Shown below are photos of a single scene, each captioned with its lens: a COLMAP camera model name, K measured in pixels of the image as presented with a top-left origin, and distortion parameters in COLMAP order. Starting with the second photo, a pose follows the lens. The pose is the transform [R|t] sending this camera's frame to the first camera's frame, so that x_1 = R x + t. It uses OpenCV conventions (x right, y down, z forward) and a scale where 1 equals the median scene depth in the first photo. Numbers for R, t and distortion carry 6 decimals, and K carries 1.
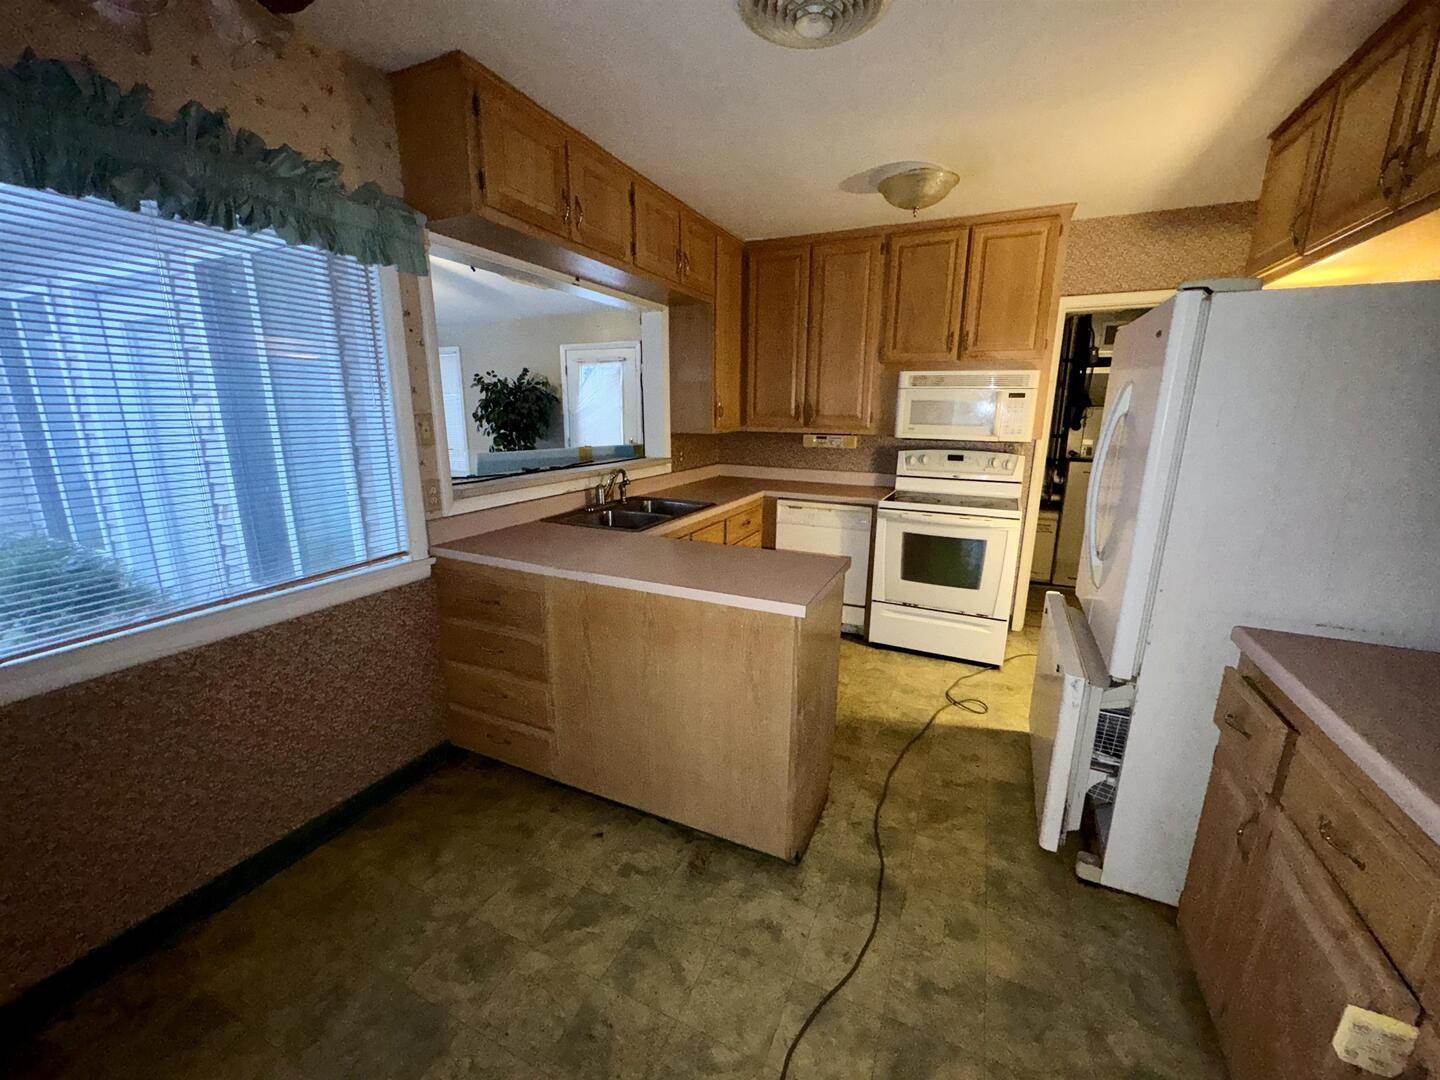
lens RADIAL K [[574.1, 0, 720.7], [0, 574.1, 538.7], [0, 0, 1]] dist [-0.002248, -0.000035]
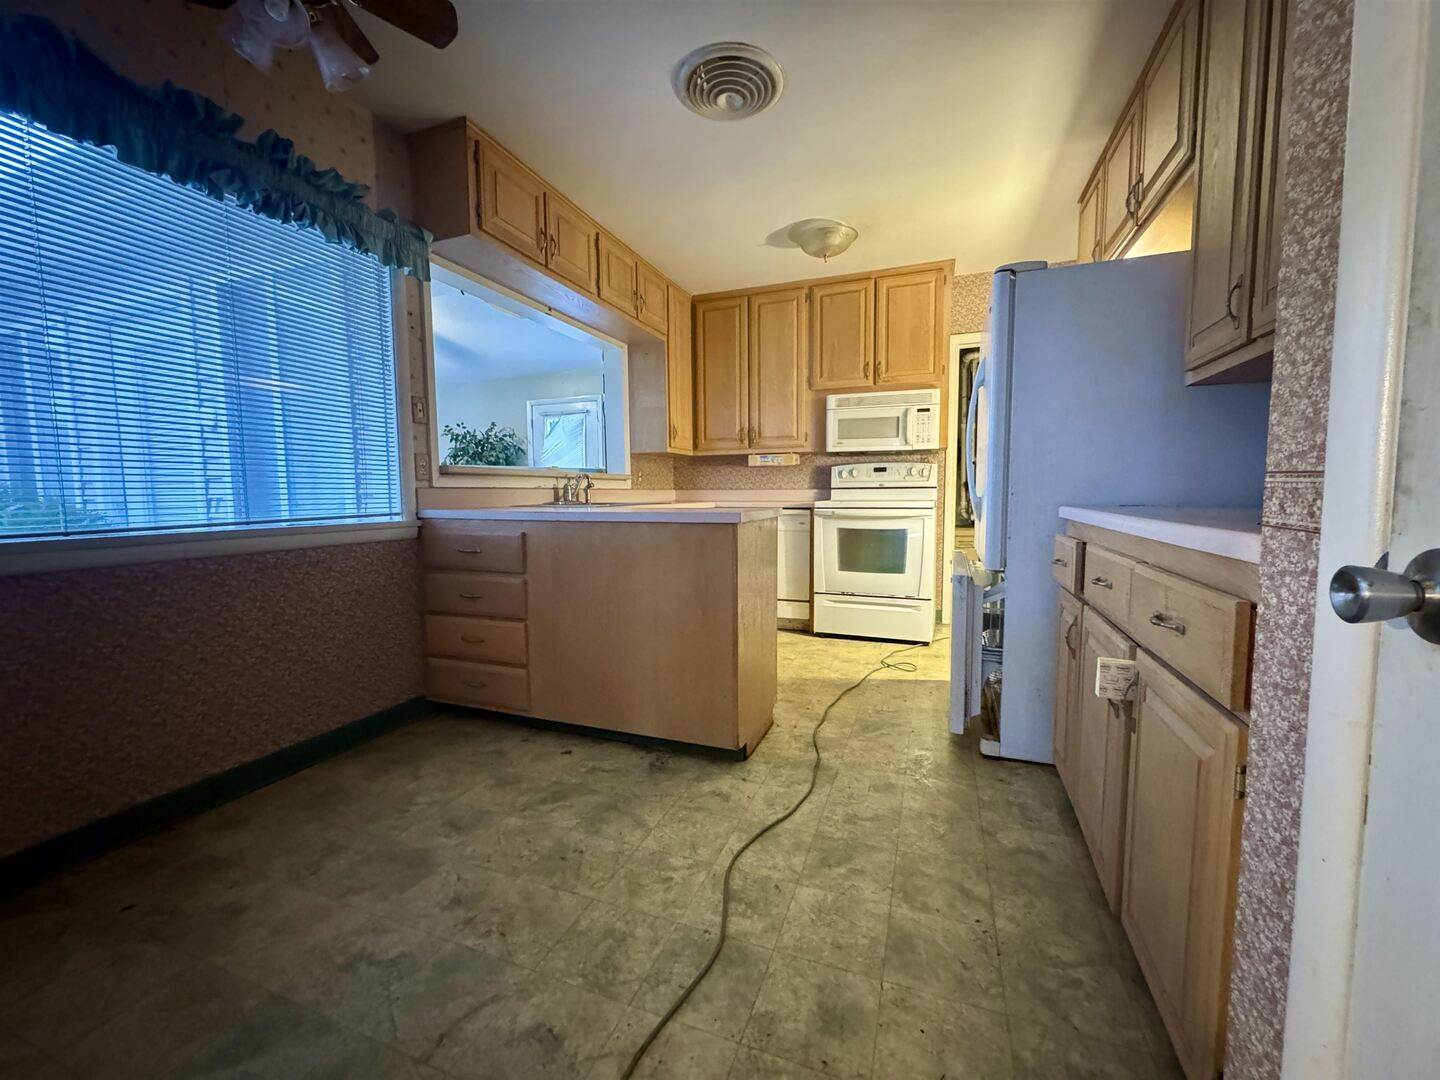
lens RADIAL K [[574.1, 0, 721.4], [0, 574.1, 537.9], [0, 0, 1]] dist [-0.002248, -0.000035]
pose [[0.997310, -0.021872, 0.069958, 0.010729], [0.031979, 0.988652, -0.146781, 0.194907], [-0.065954, 0.148624, 0.986692, -0.120672]]
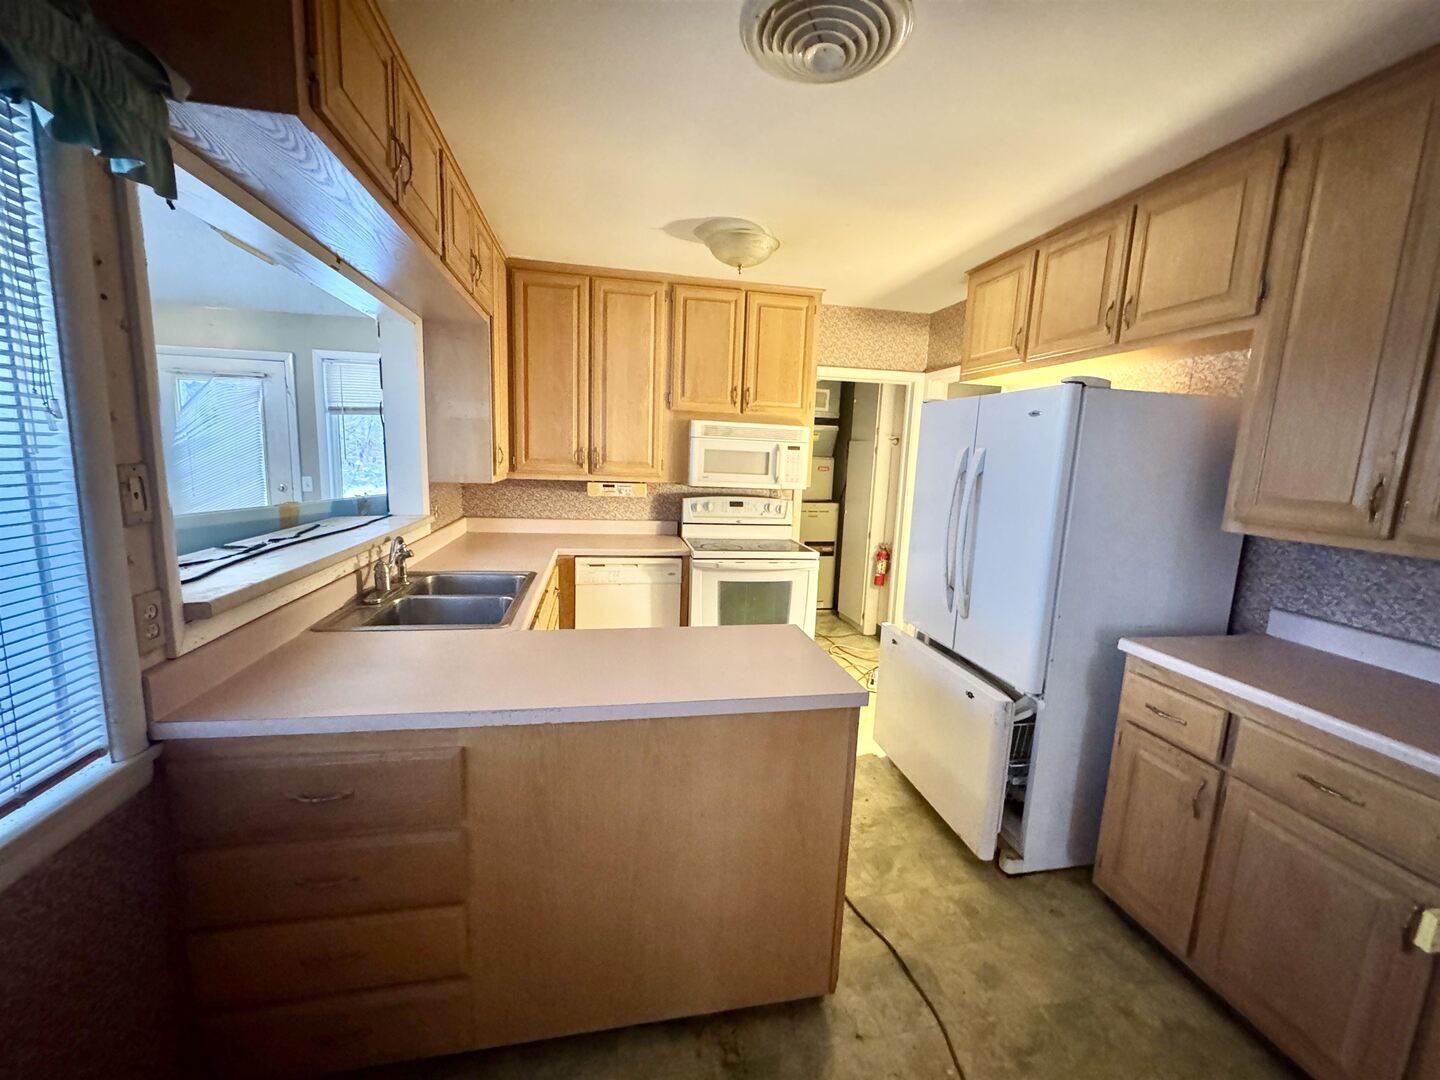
lens RADIAL K [[574.1, 0, 720.4], [0, 574.1, 537.7], [0, 0, 1]] dist [-0.002248, -0.000035]
pose [[0.806957, -0.063857, 0.587148, -0.296642], [0.101993, 0.994269, -0.032041, -0.062823], [-0.581737, 0.085740, 0.808845, 0.221561]]
